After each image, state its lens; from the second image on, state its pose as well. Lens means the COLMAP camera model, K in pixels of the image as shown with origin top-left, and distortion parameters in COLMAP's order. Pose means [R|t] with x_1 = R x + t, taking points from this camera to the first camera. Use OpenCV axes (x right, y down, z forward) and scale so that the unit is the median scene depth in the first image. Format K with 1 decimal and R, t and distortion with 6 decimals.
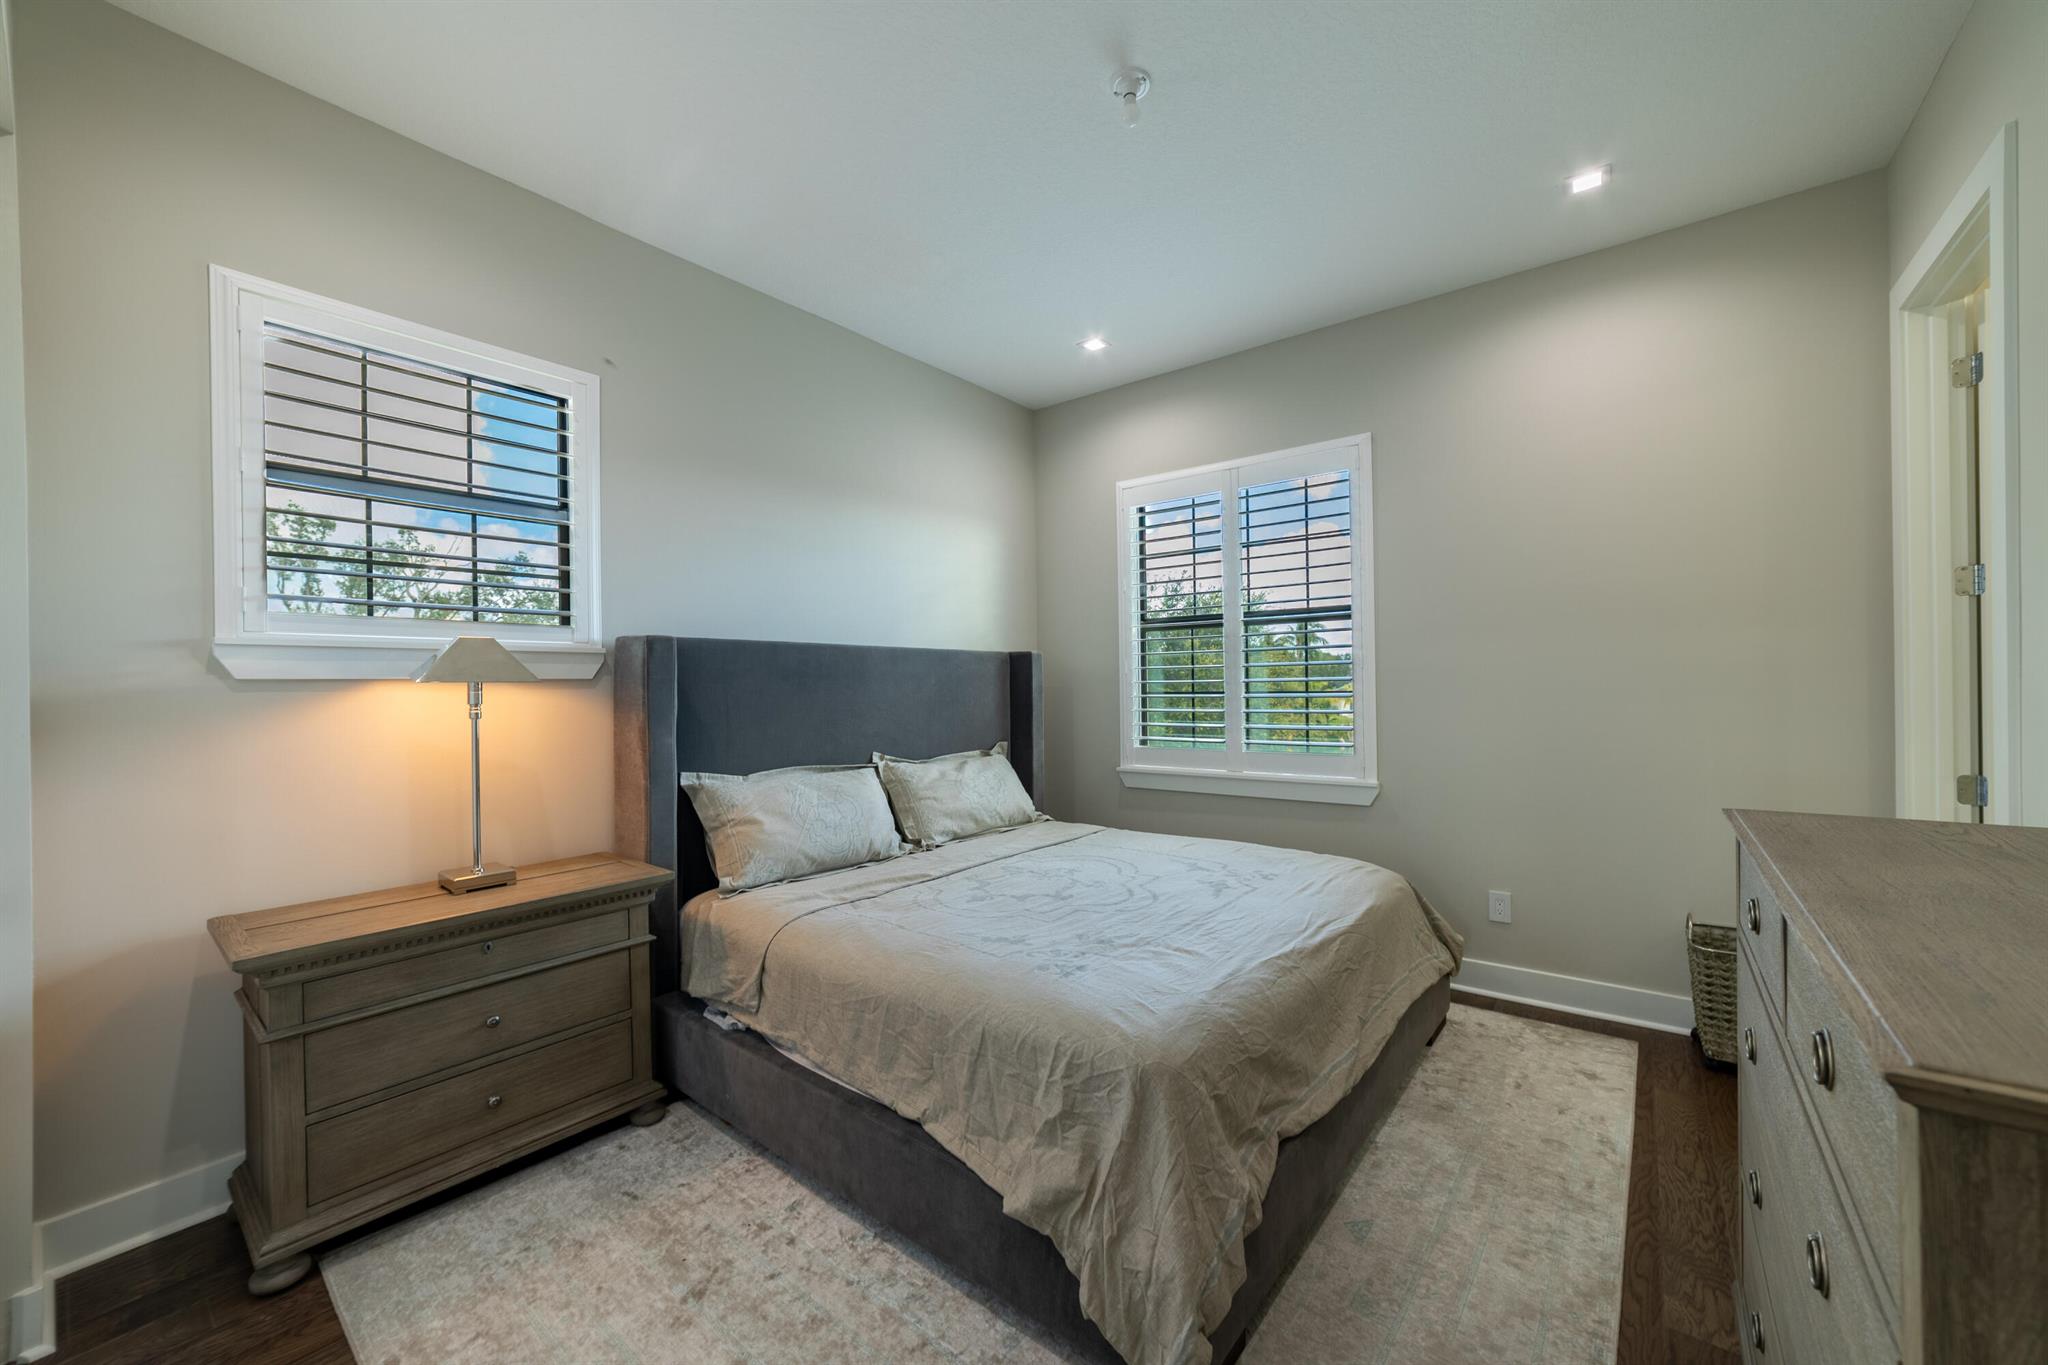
lens RADIAL K [[785.4, 0, 1033.2], [0, 785.4, 689.1], [0, 0, 1]] dist [-0.001542, -0.000209]
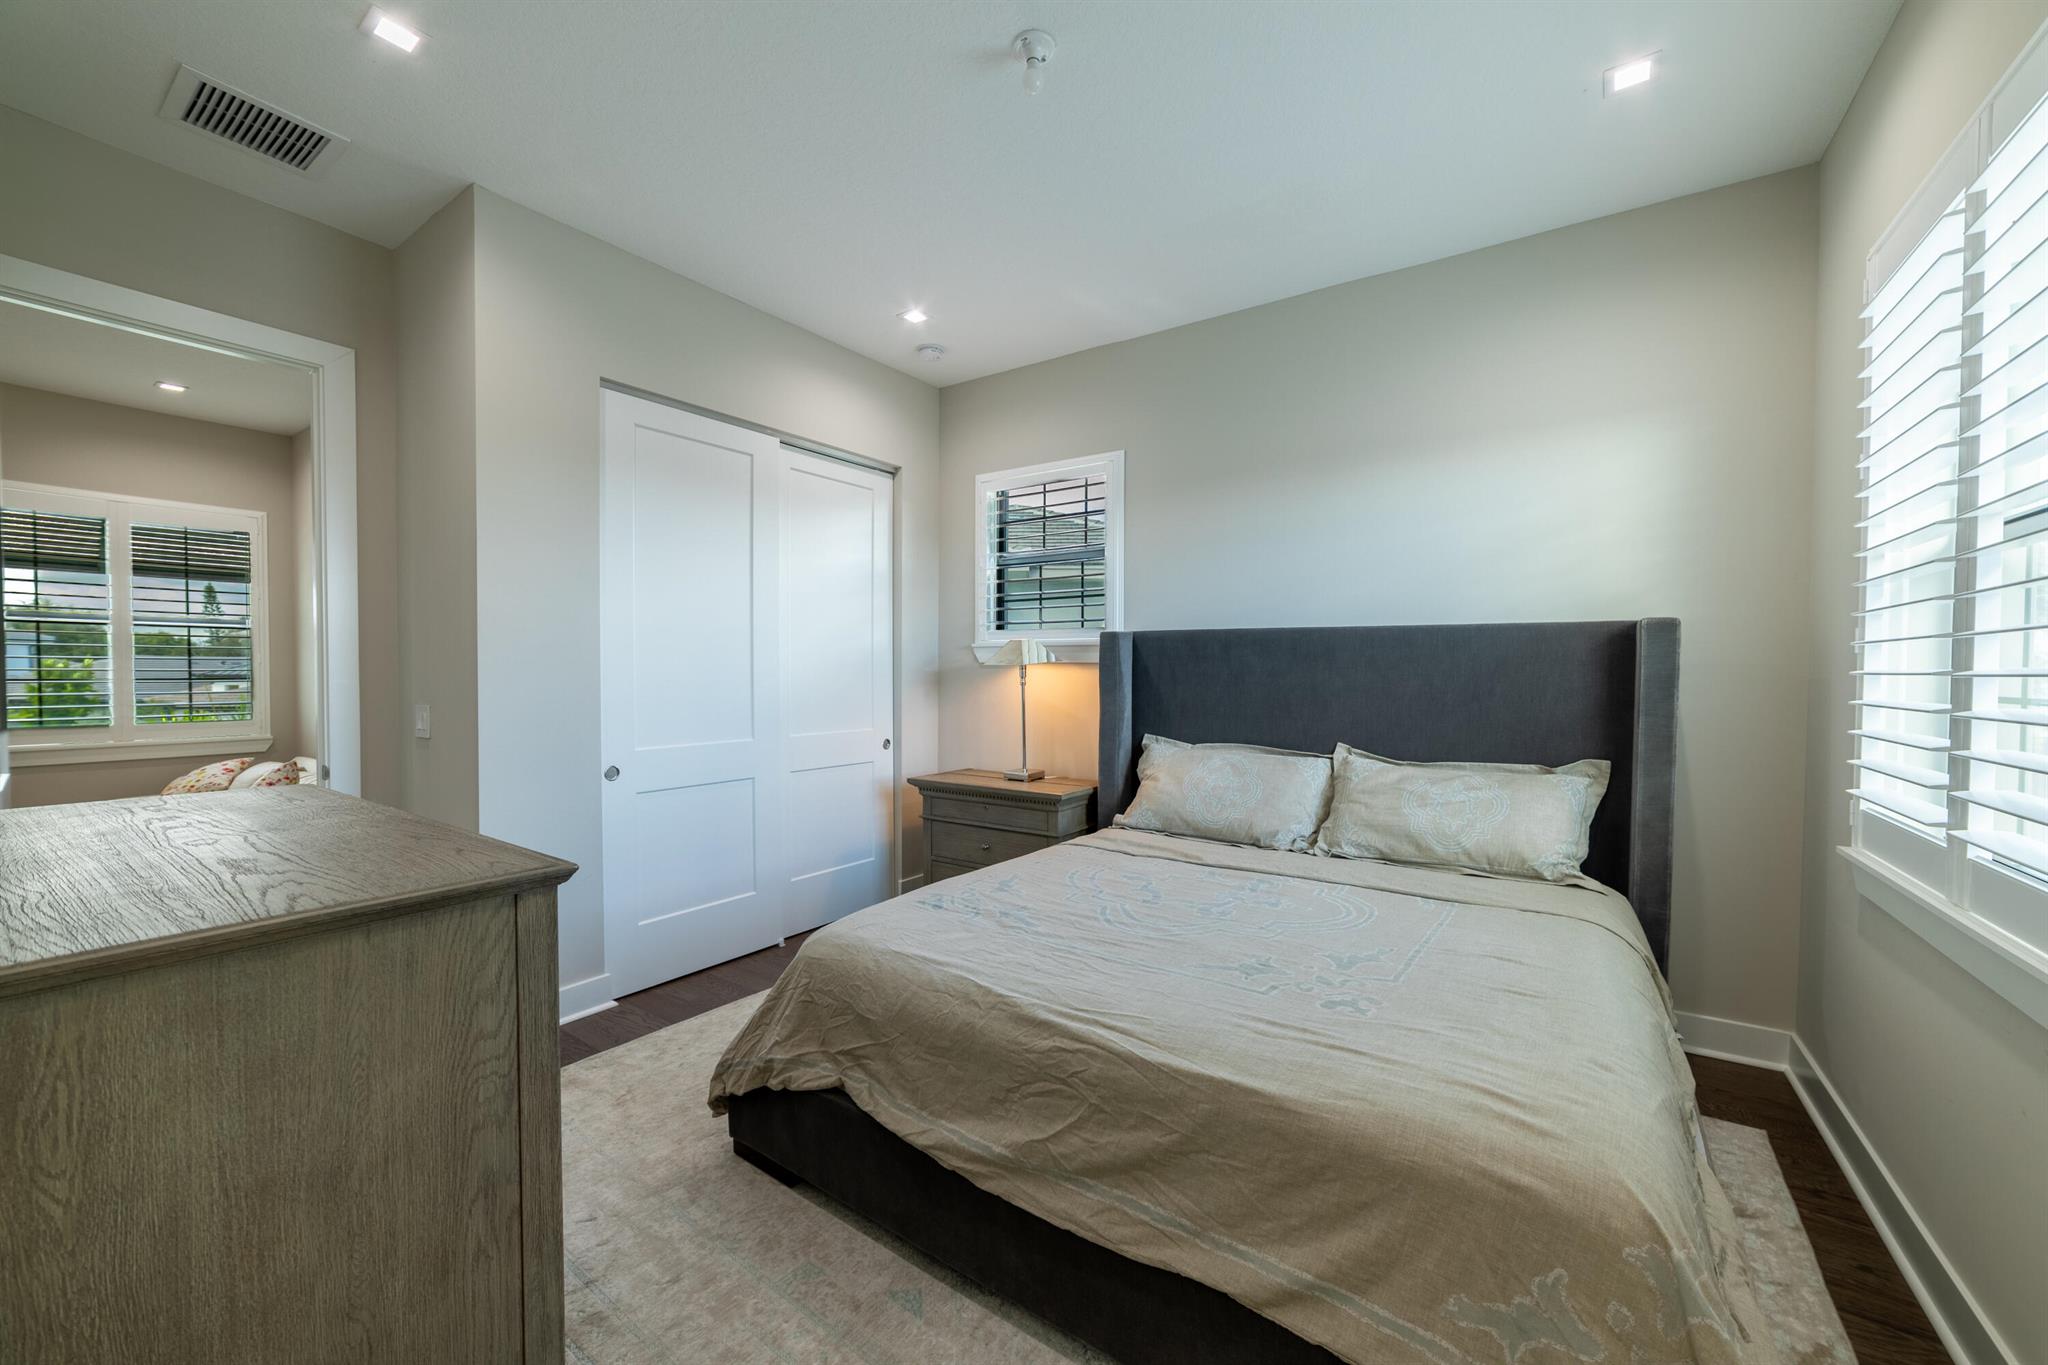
lens RADIAL K [[785.4, 0, 1033.2], [0, 785.4, 689.1], [0, 0, 1]] dist [-0.001542, -0.000209]
pose [[0.063223, 0.039674, -0.997211, 0.950781], [-0.008548, 0.999194, 0.039211, -0.021116], [0.997963, 0.006045, 0.063511, 0.806648]]
